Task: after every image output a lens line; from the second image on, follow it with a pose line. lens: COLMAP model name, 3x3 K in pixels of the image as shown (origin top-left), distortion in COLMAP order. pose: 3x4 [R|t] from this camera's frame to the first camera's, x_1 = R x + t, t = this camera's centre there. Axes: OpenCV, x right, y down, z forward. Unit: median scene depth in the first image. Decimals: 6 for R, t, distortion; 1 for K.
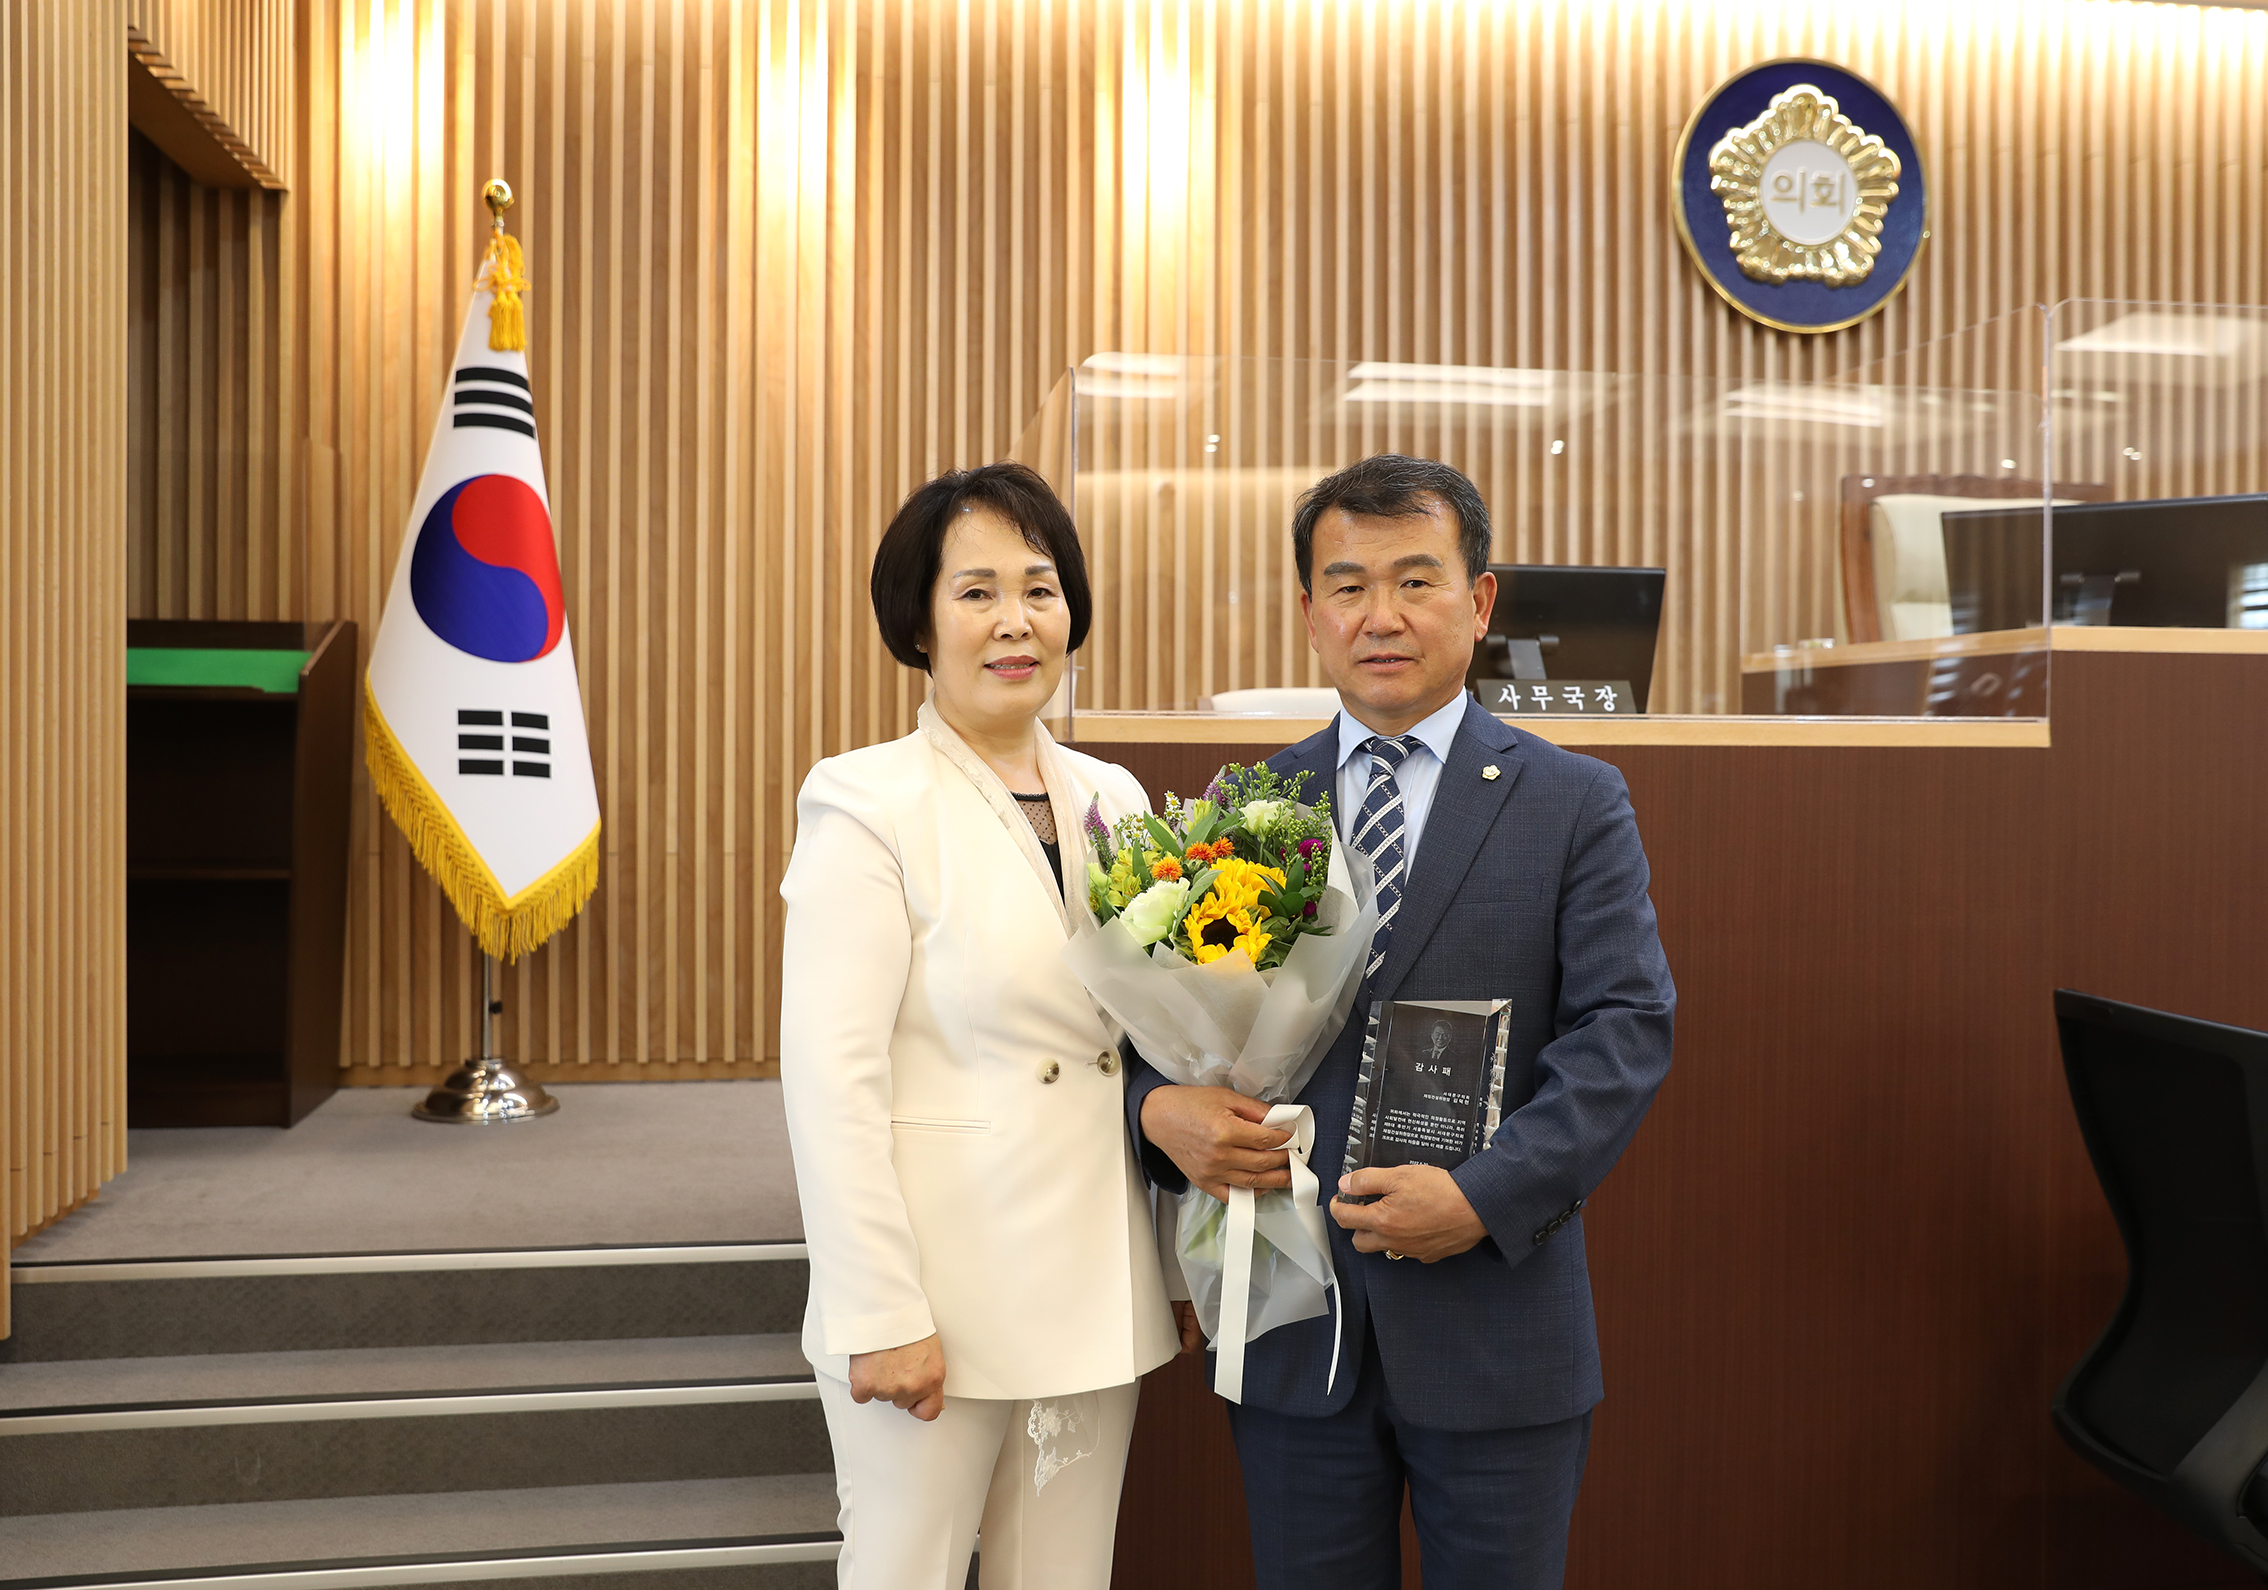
lens RADIAL K [[2147.5, 0, 1177.8], [0, 2147.5, 766.2], [0, 0, 1]] dist [-0.015032, 0.000000]
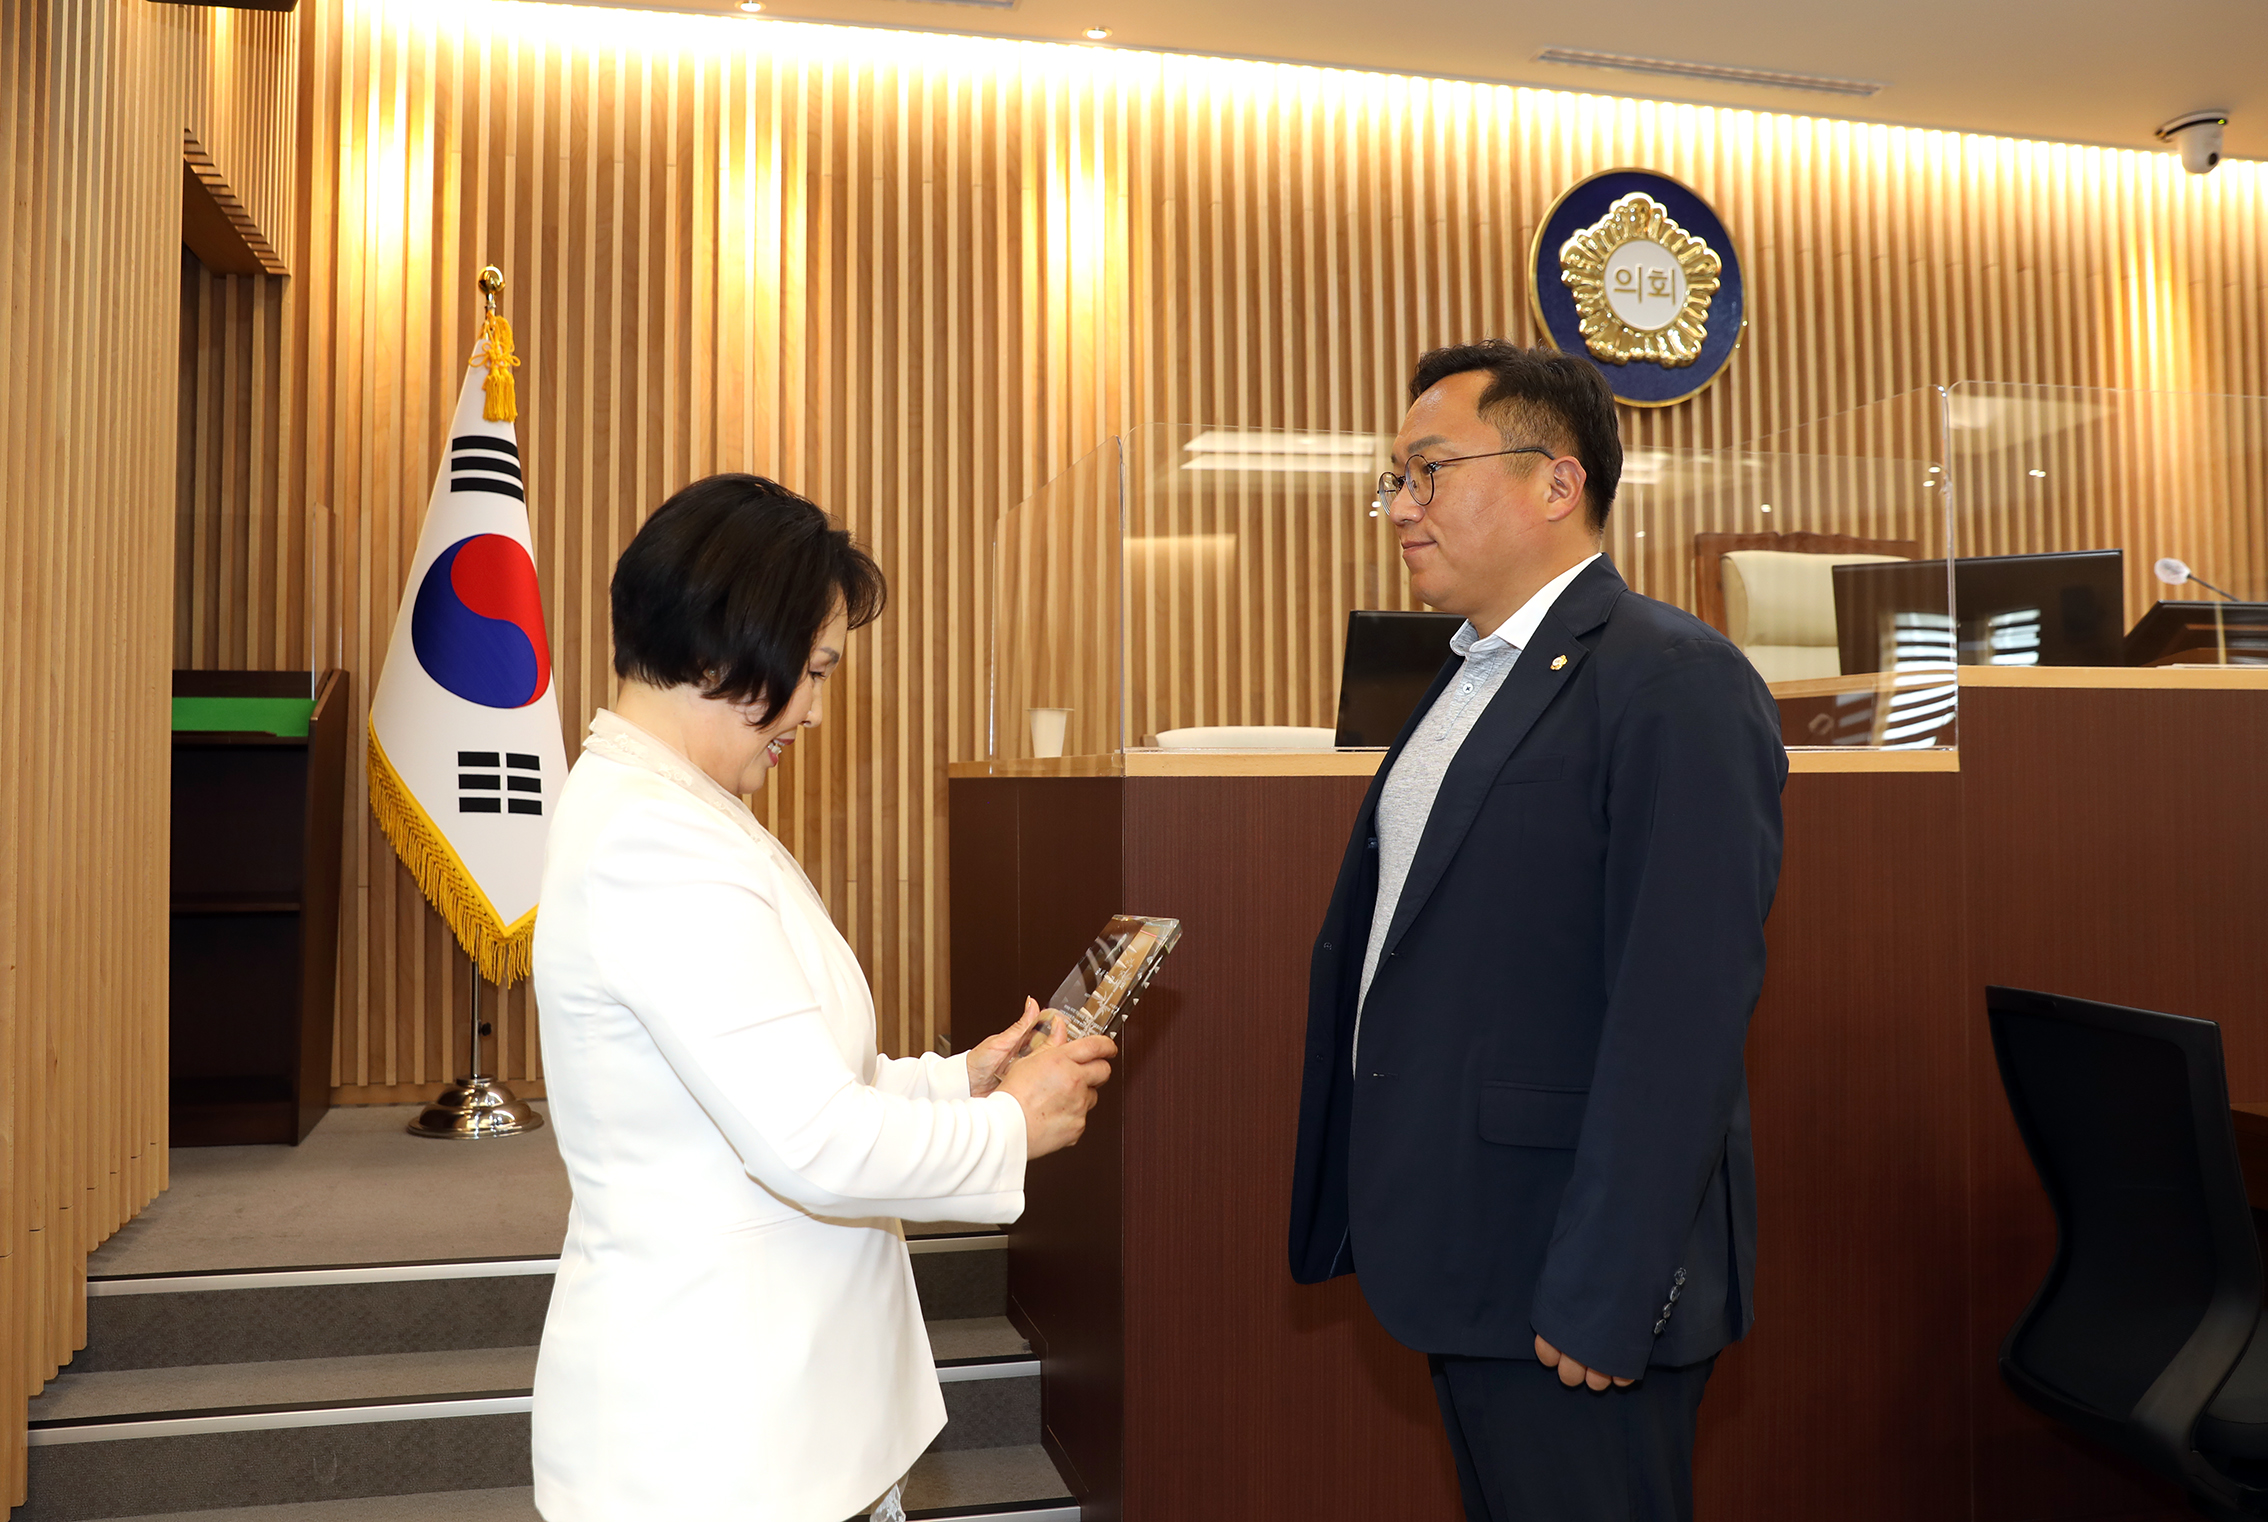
lens RADIAL K [[1979.8, 0, 1022.5], [0, 1979.8, 696.4], [0, 0, 1]] dist [-0.083845, 0.088556]
pose [[0.998012, -0.007108, 0.062626, -0.105621], [0.010362, 0.998605, -0.051784, -0.000052], [-0.062170, 0.052330, 0.996693, -0.002366]]
